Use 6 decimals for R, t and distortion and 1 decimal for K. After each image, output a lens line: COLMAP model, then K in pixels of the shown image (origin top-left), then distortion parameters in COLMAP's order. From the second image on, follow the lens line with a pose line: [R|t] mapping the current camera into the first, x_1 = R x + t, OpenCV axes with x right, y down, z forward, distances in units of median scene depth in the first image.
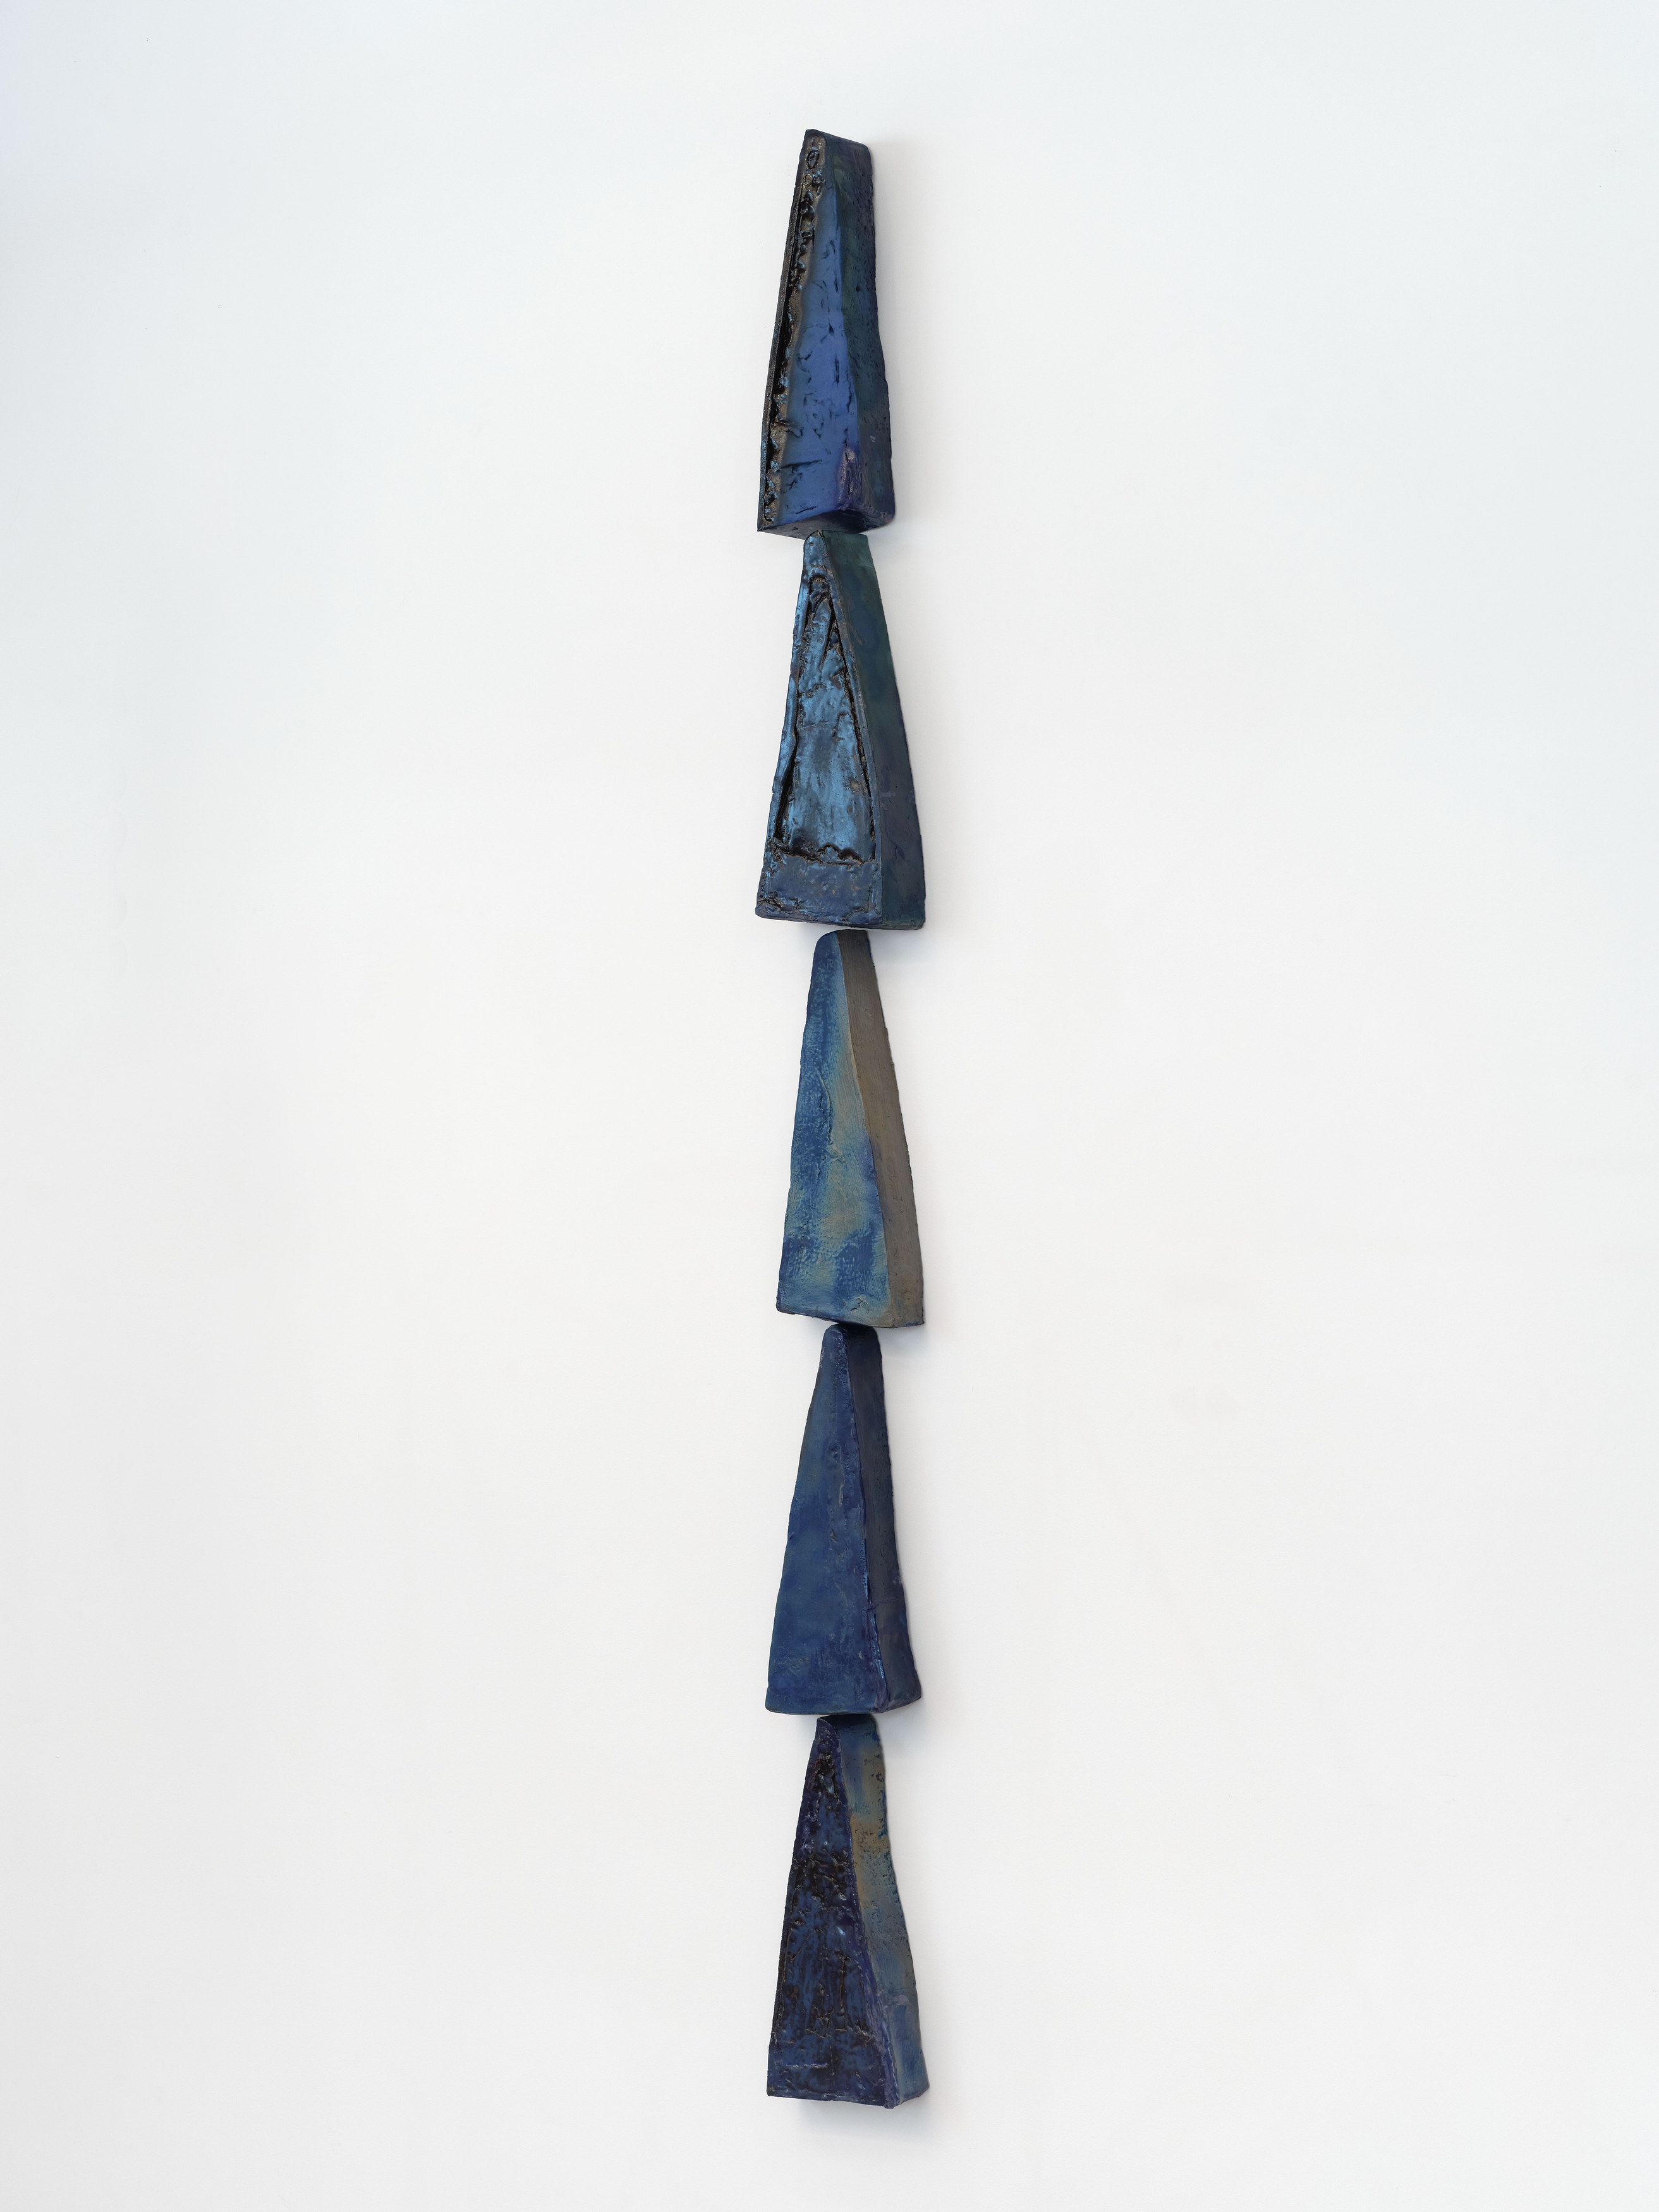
lens RADIAL K [[3610.1, 0, 826.8], [0, 3610.1, 1090.5], [0, 0, 1]] dist [0.002586, 0.000000]
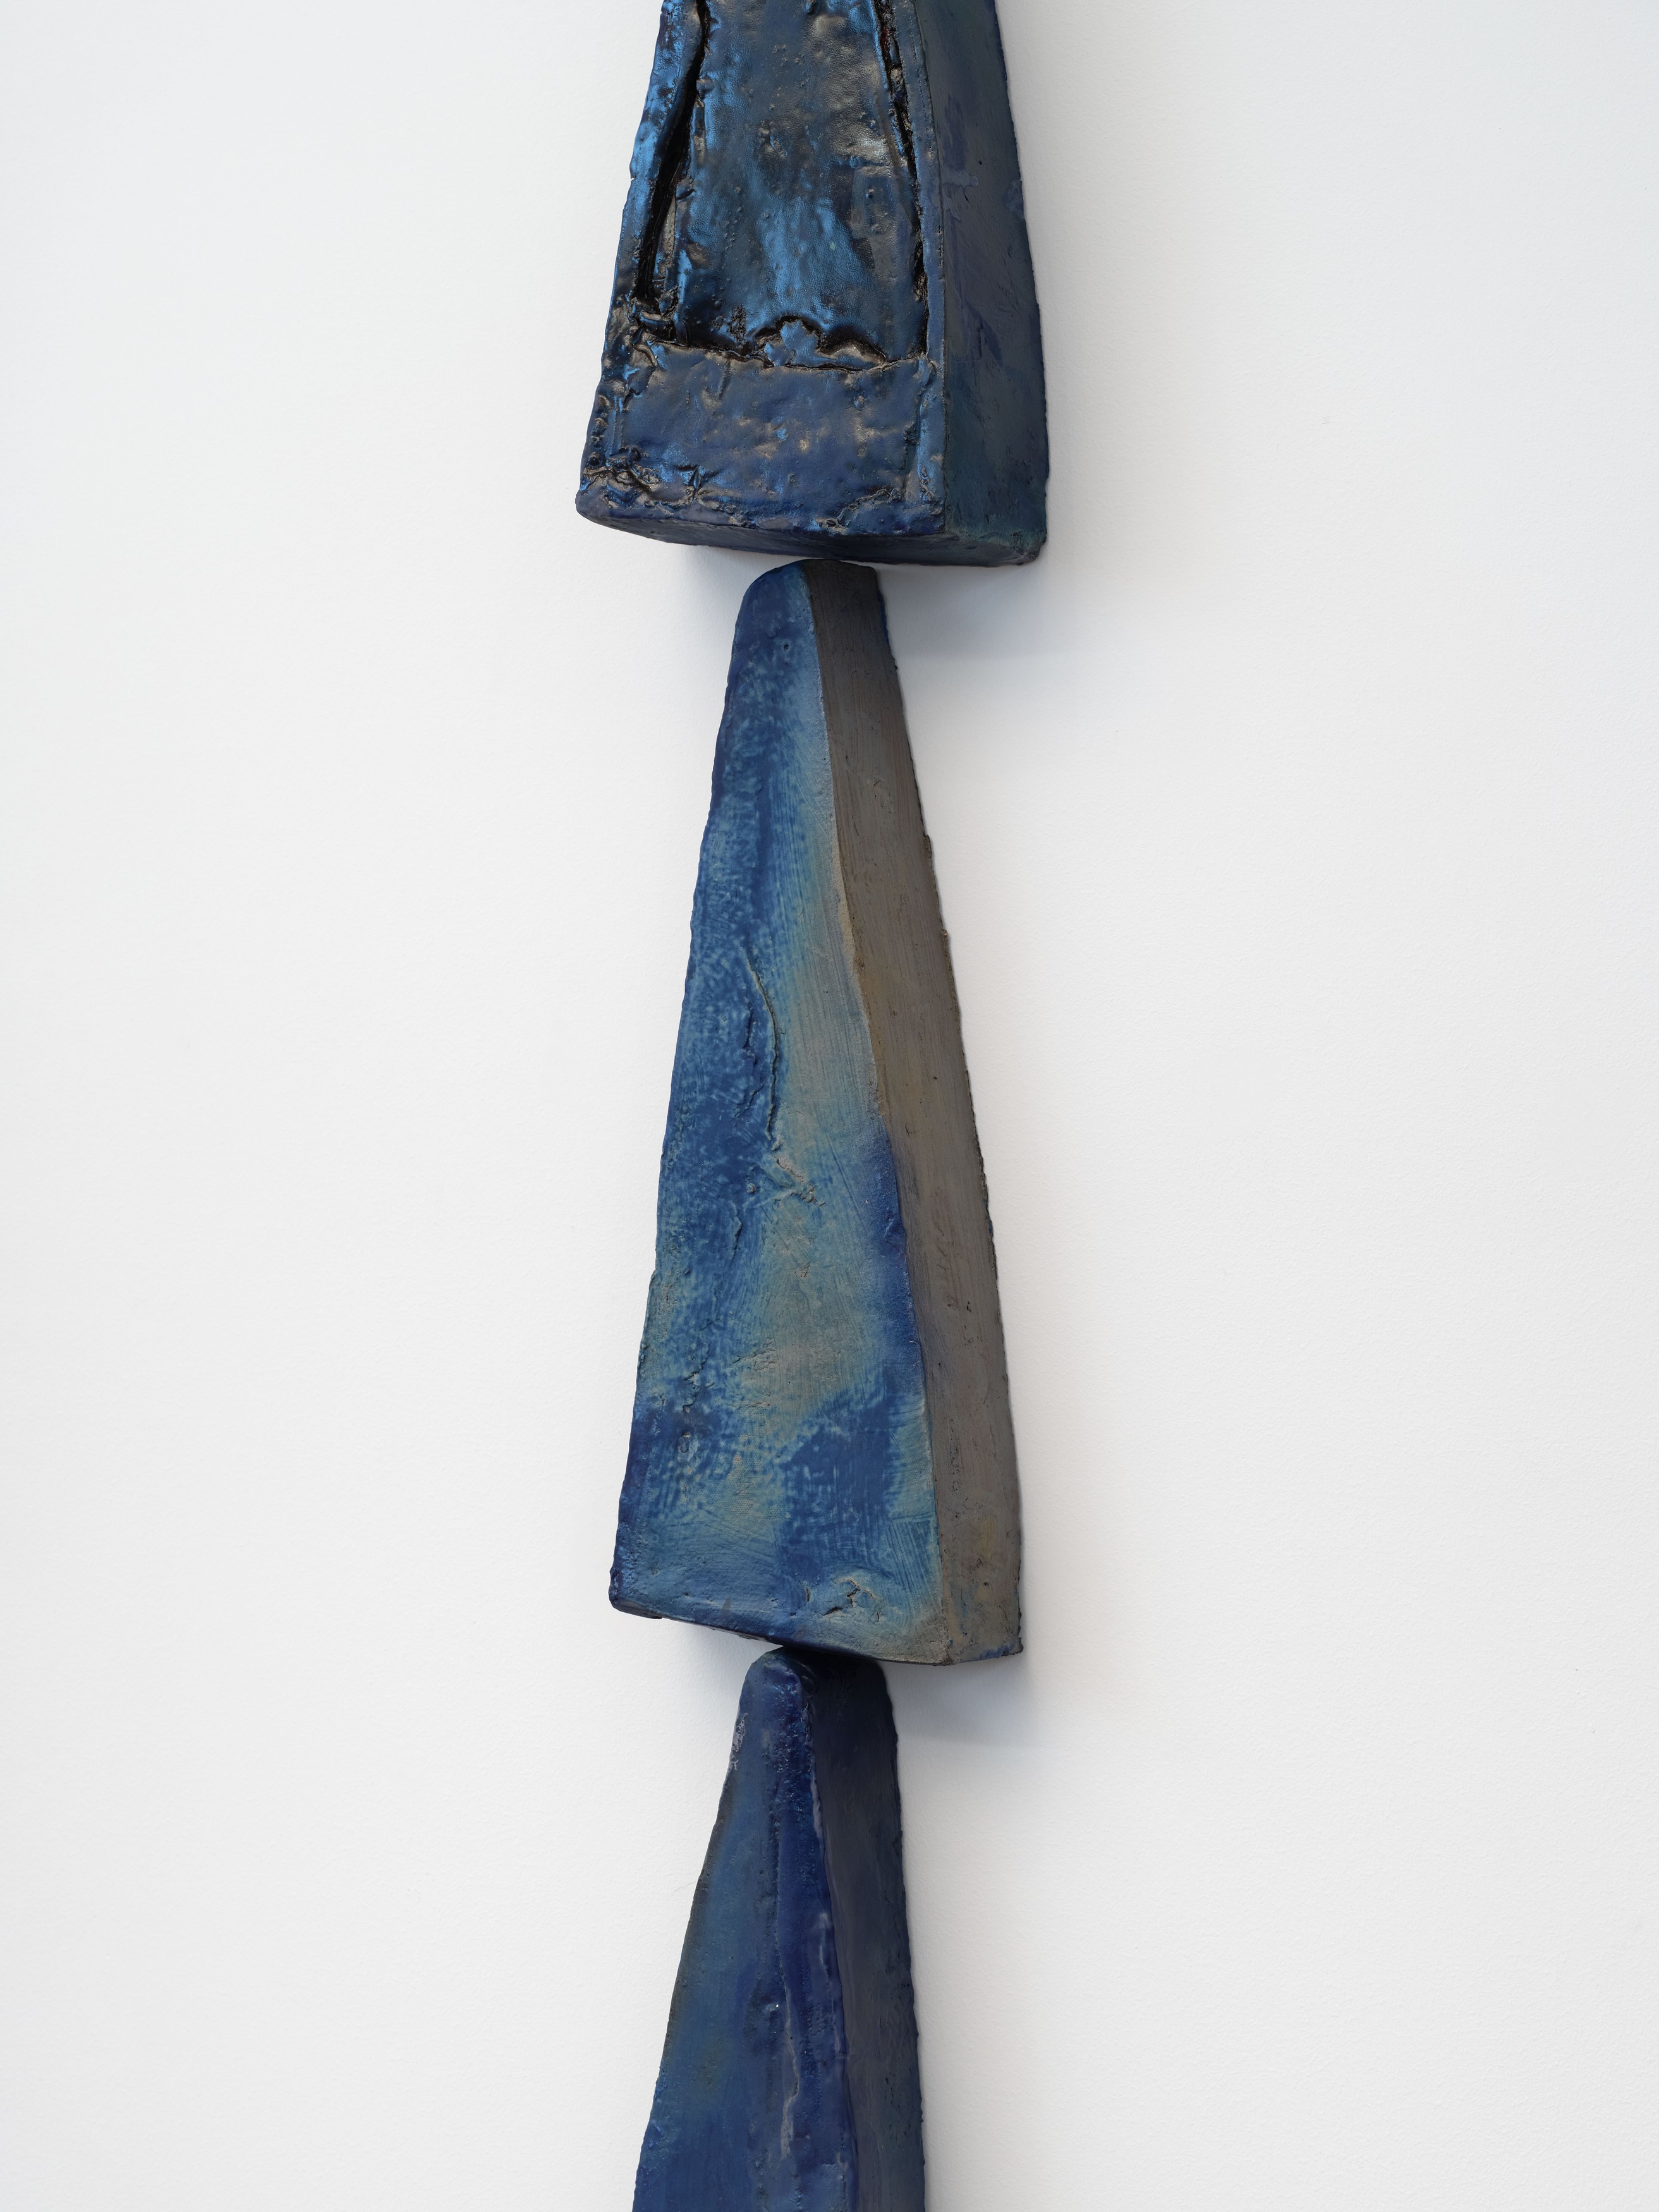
lens RADIAL K [[5192.5, 0, 834.0], [0, 5192.5, 1122.8], [0, 0, 1]] dist [-0.059870, 0.000000]
pose [[0.996468, 0.019083, 0.081778, -0.035486], [-0.018676, 0.999809, -0.005733, 0.014947], [-0.081872, 0.004186, 0.996634, 0.483036]]
